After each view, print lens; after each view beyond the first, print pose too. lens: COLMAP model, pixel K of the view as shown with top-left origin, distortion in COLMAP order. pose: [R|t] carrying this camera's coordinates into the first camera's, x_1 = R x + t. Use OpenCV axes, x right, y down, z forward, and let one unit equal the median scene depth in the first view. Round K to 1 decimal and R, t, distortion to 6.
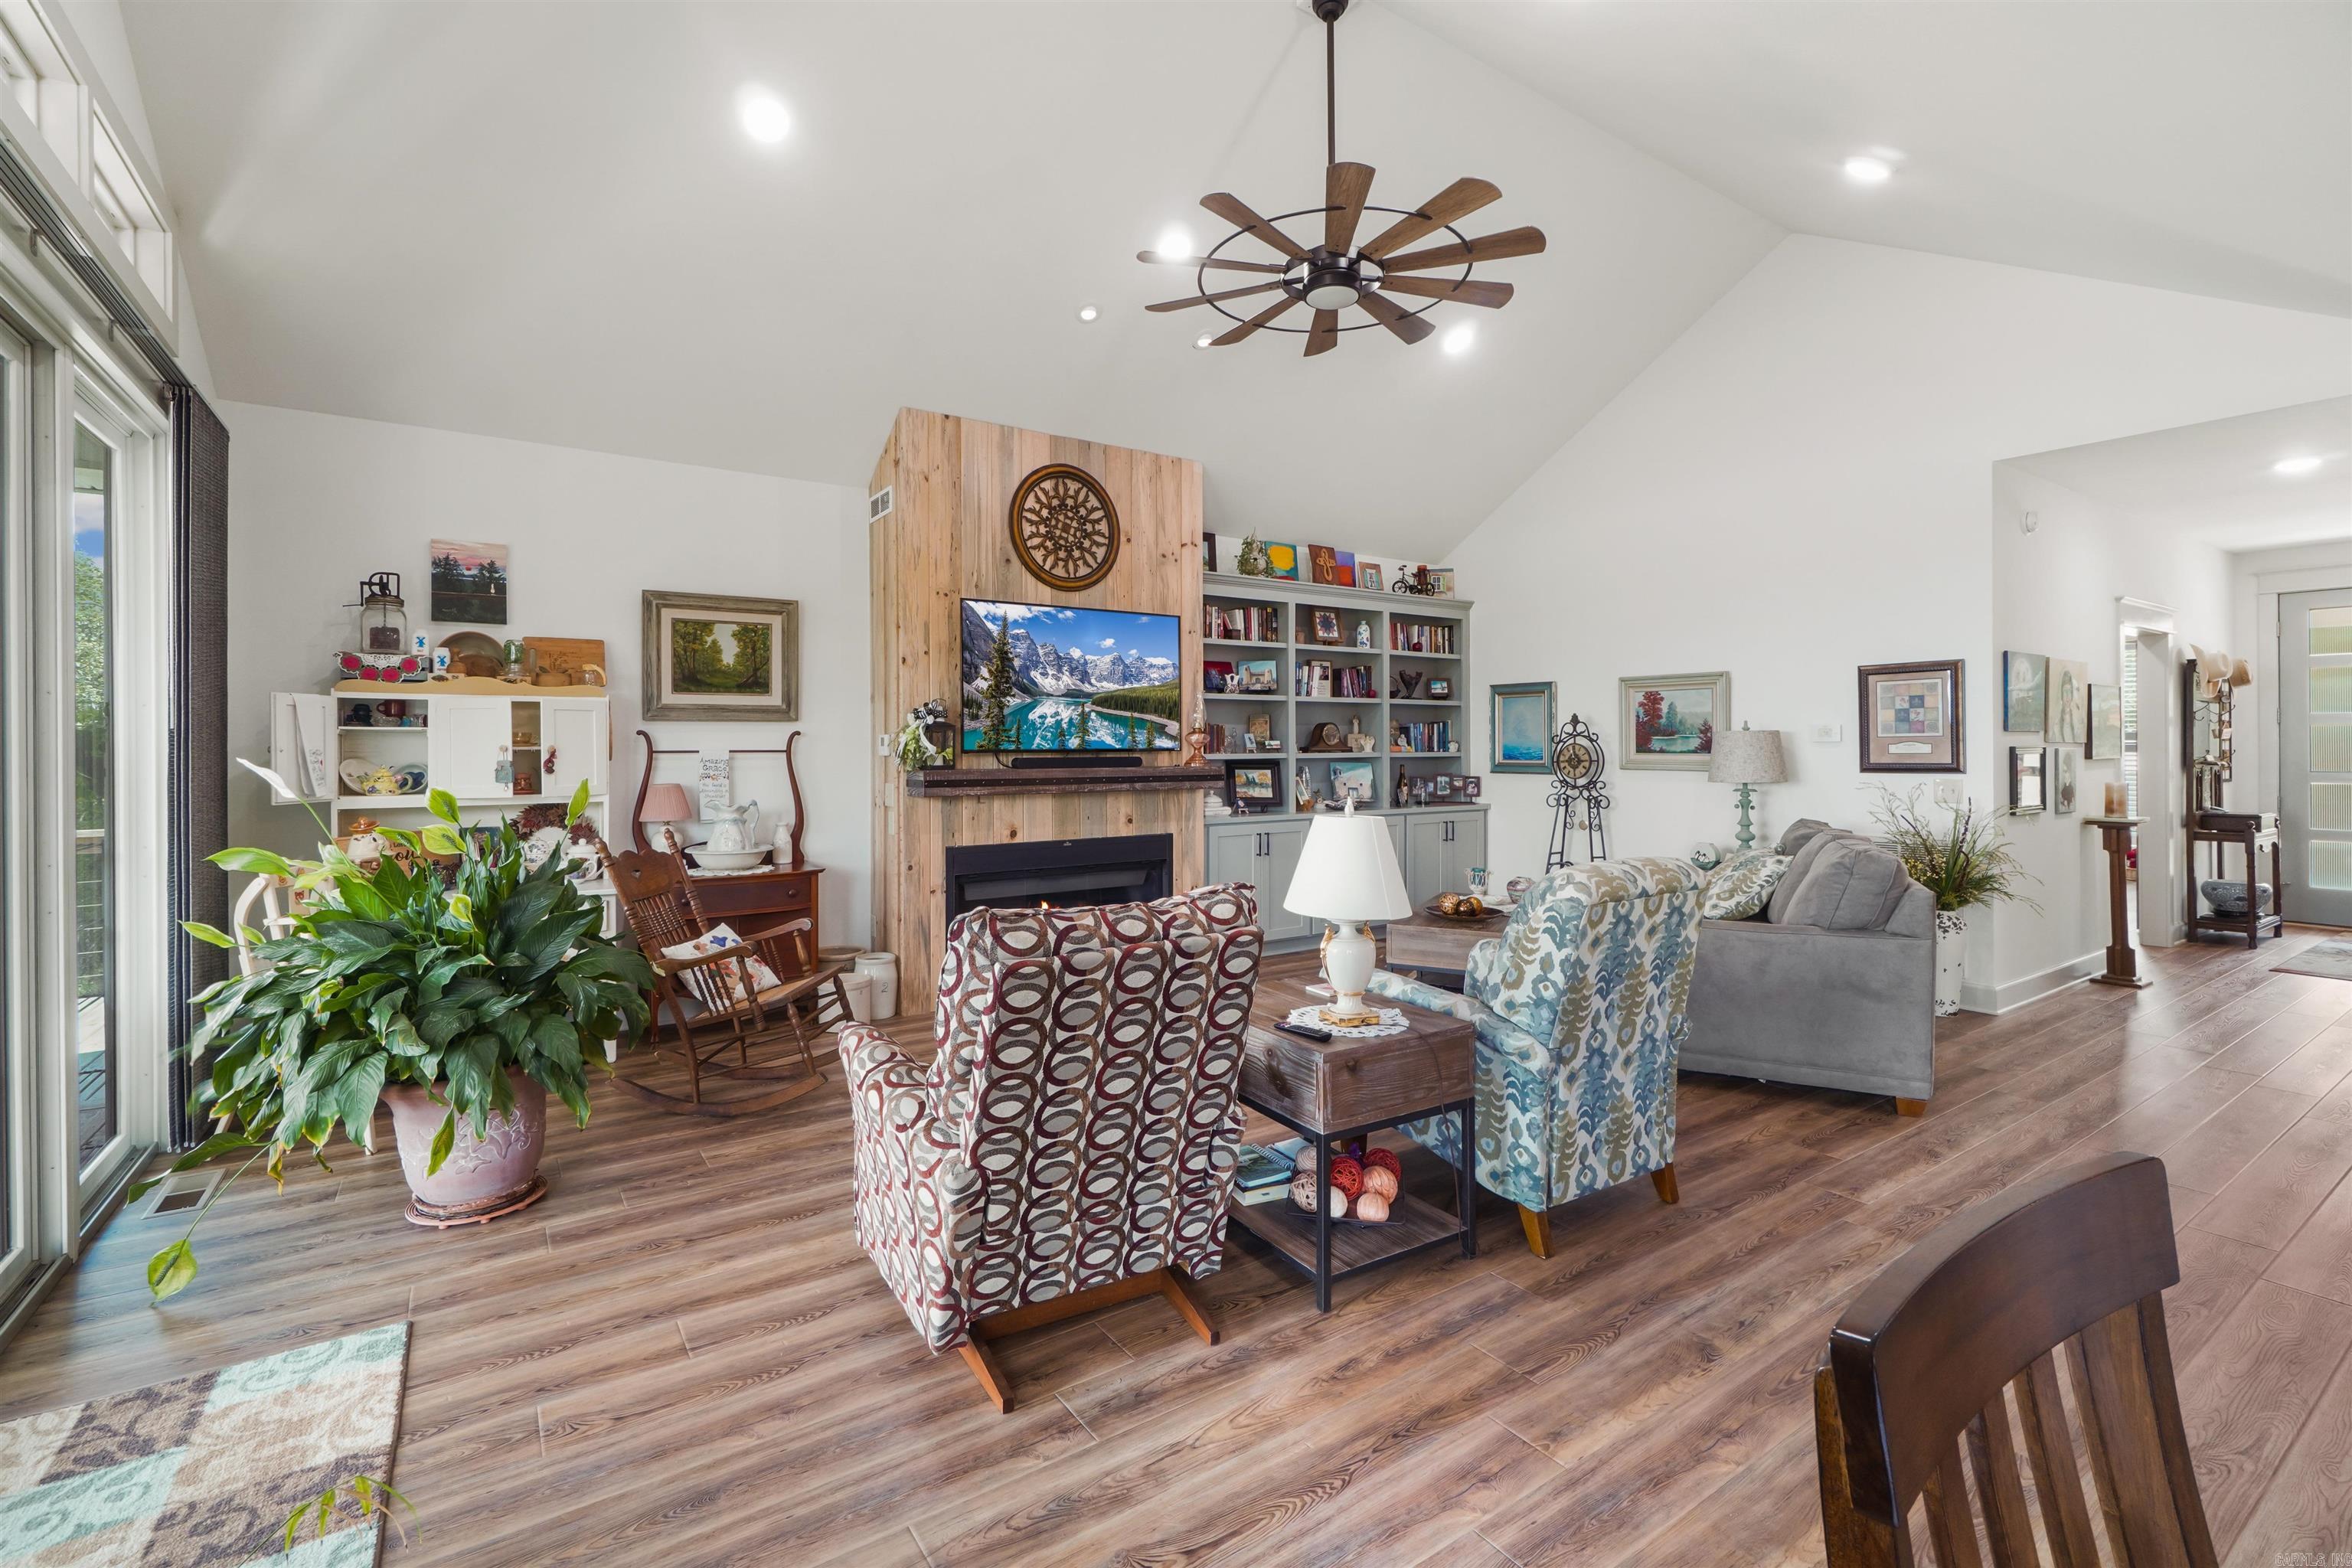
lens RADIAL K [[1026.3, 0, 1168.9], [0, 1026.3, 763.9], [0, 0, 1]] dist [-0.004352, -0.000294]
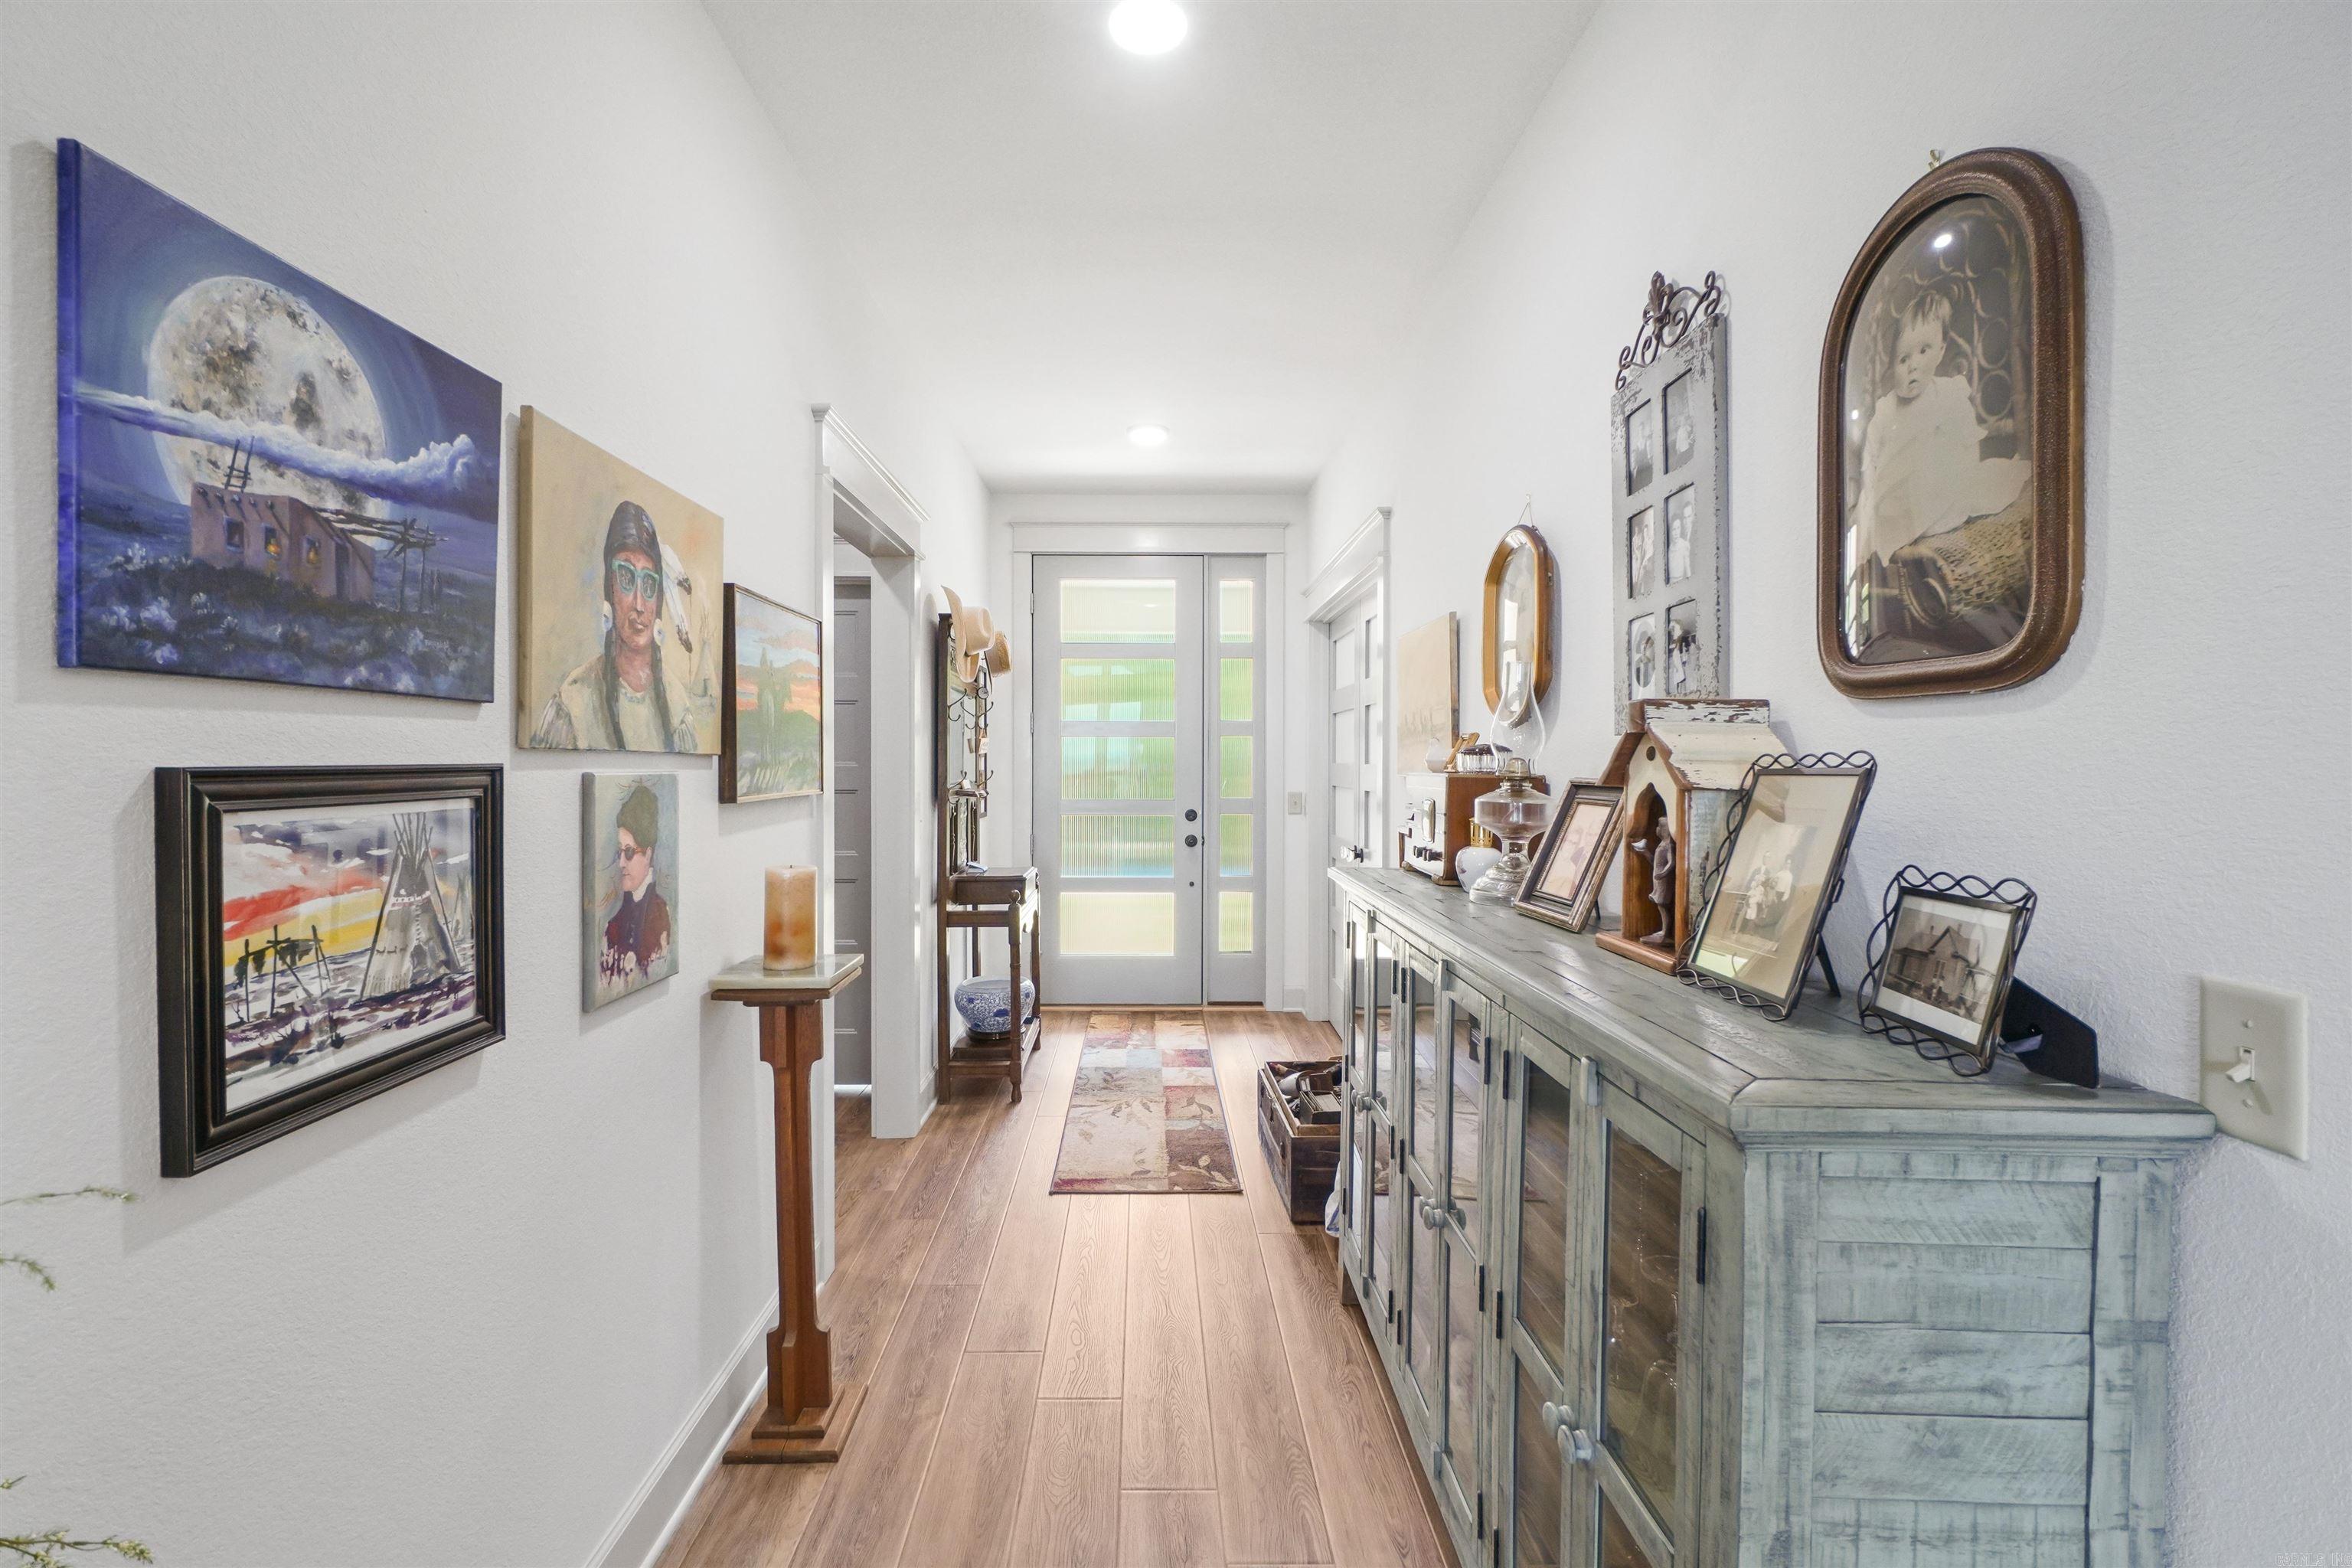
lens RADIAL K [[1026.3, 0, 1166.4], [0, 1026.3, 780.8], [0, 0, 1]] dist [-0.004352, -0.000294]
pose [[0.539219, -0.001619, 0.842164, 0.576951], [-0.006130, 0.999964, 0.005847, -0.012481], [-0.842143, -0.008315, 0.539190, 0.578220]]
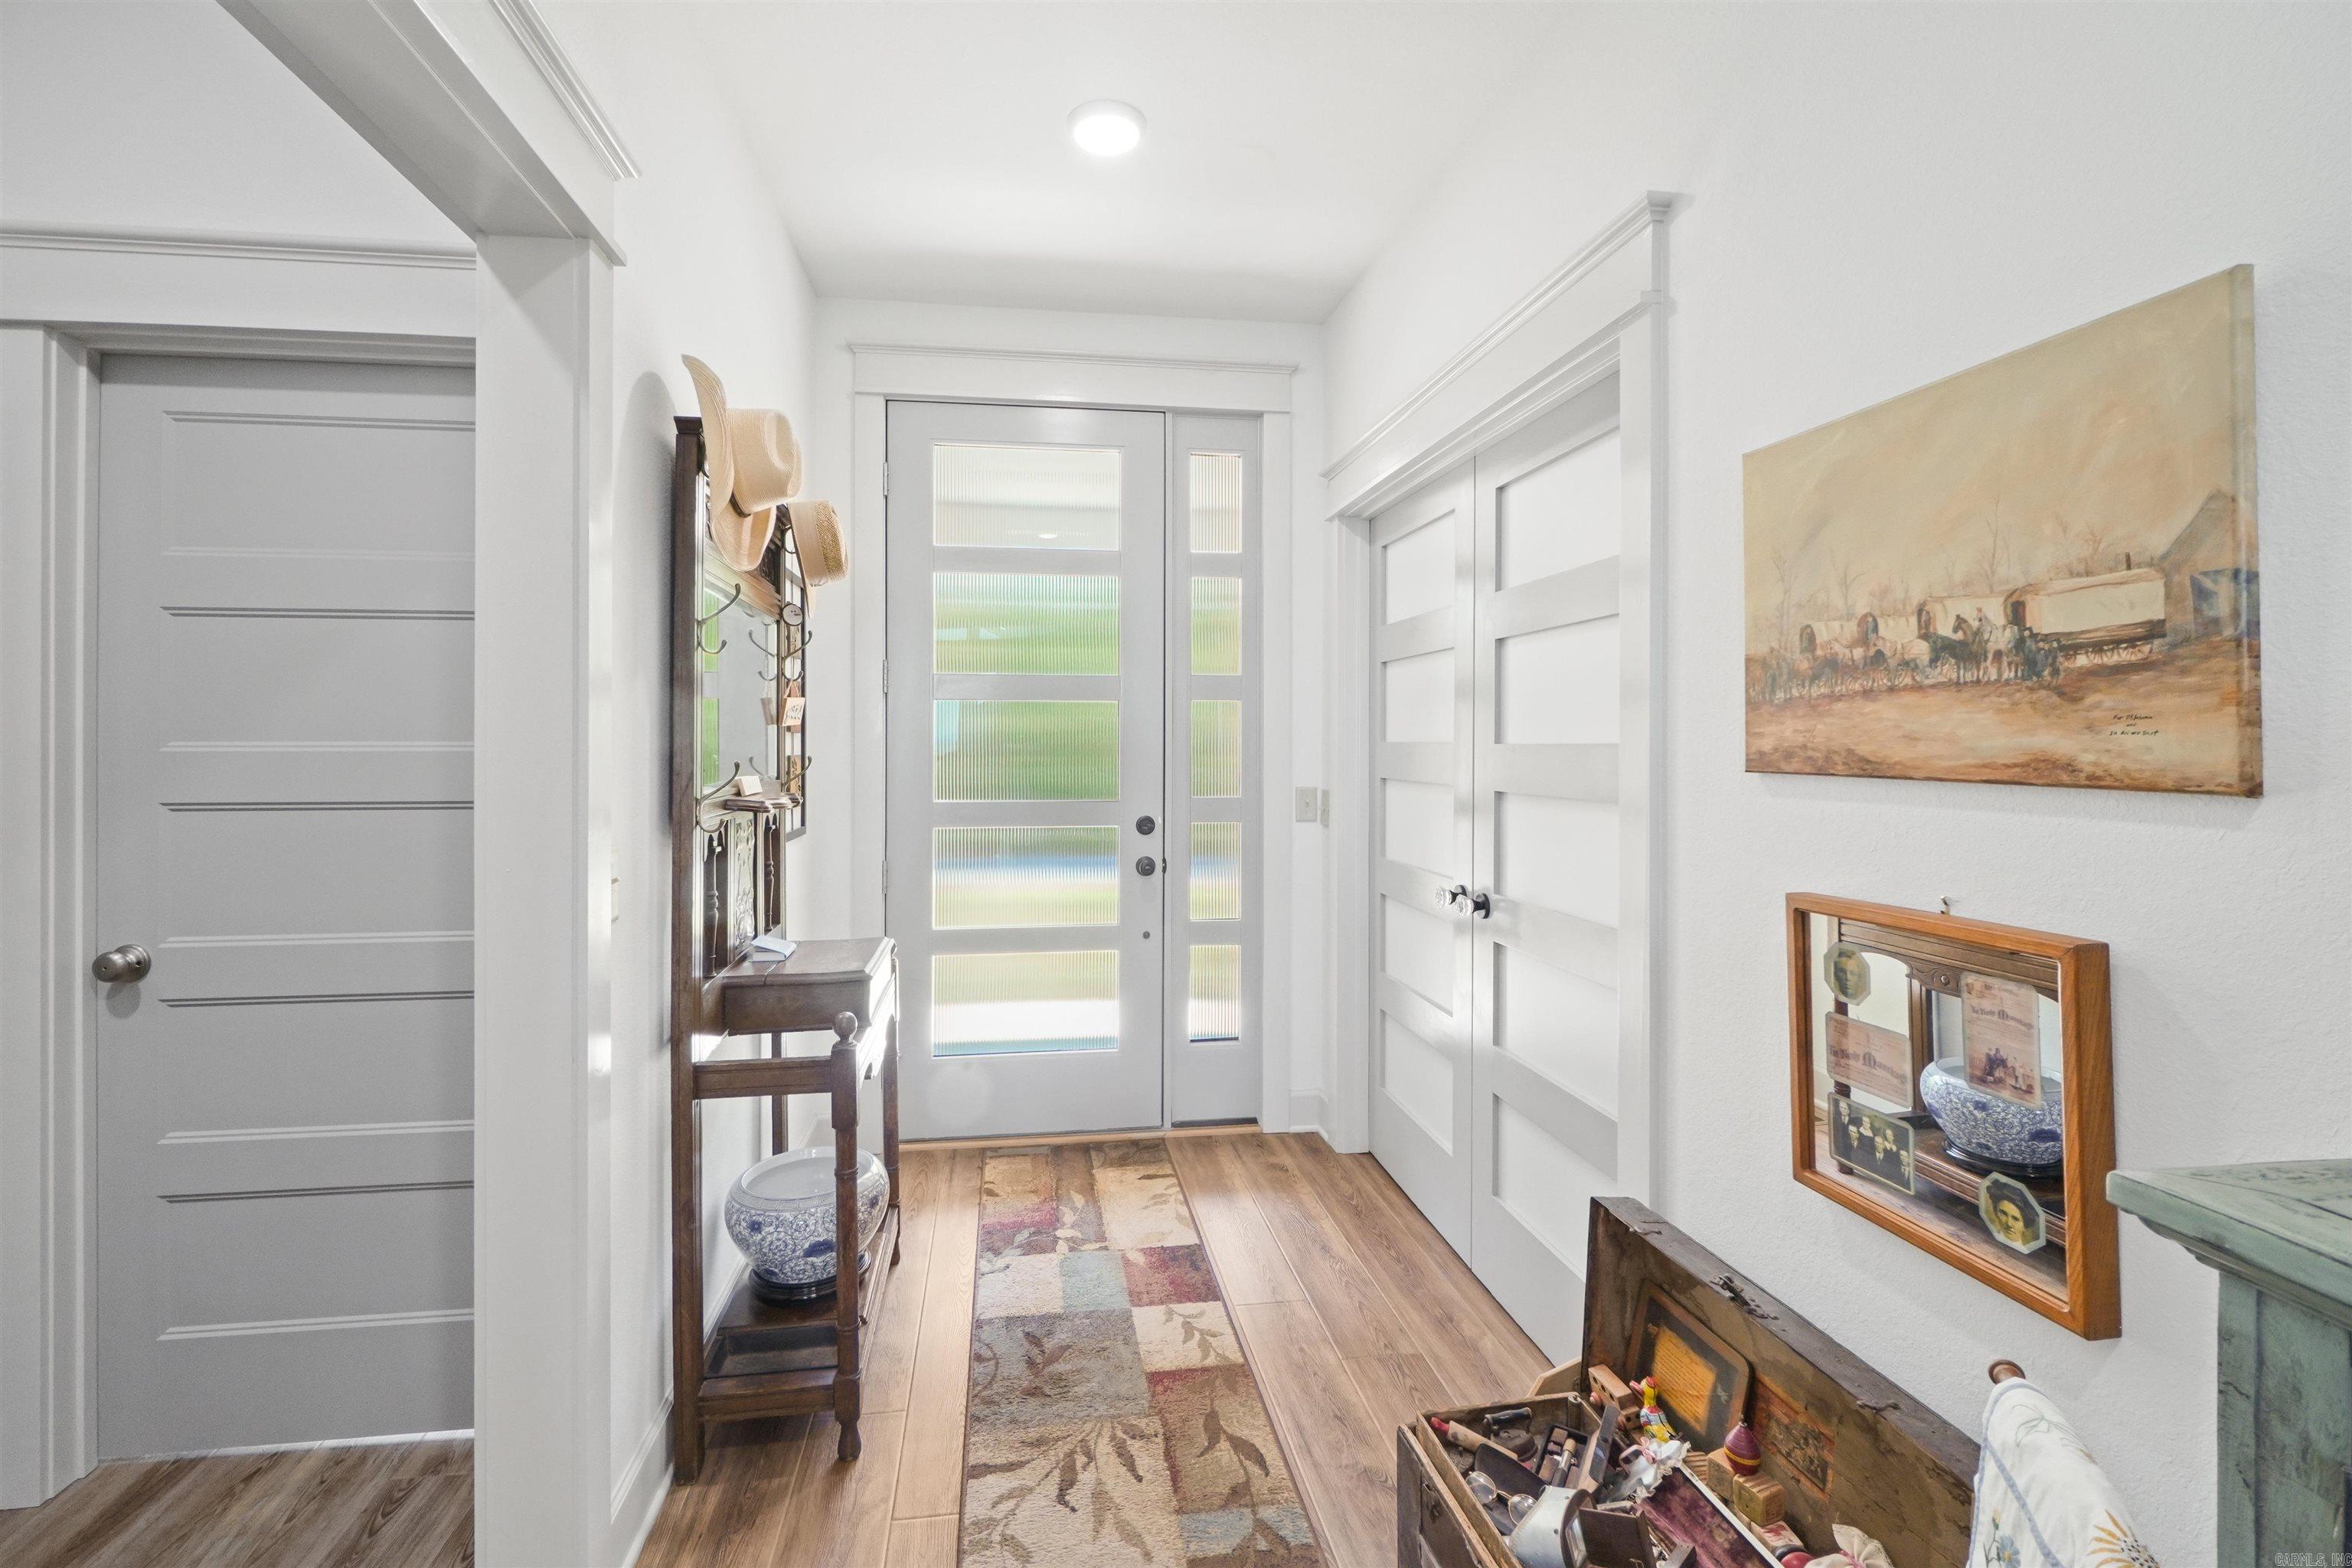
lens RADIAL K [[1026.3, 0, 1157.1], [0, 1026.3, 747.6], [0, 0, 1]] dist [-0.004352, -0.000294]
pose [[0.428829, 0.007561, 0.903354, 0.810337], [-0.004920, 0.999970, -0.006034, -0.015968], [-0.903372, -0.001856, 0.428853, 0.772956]]
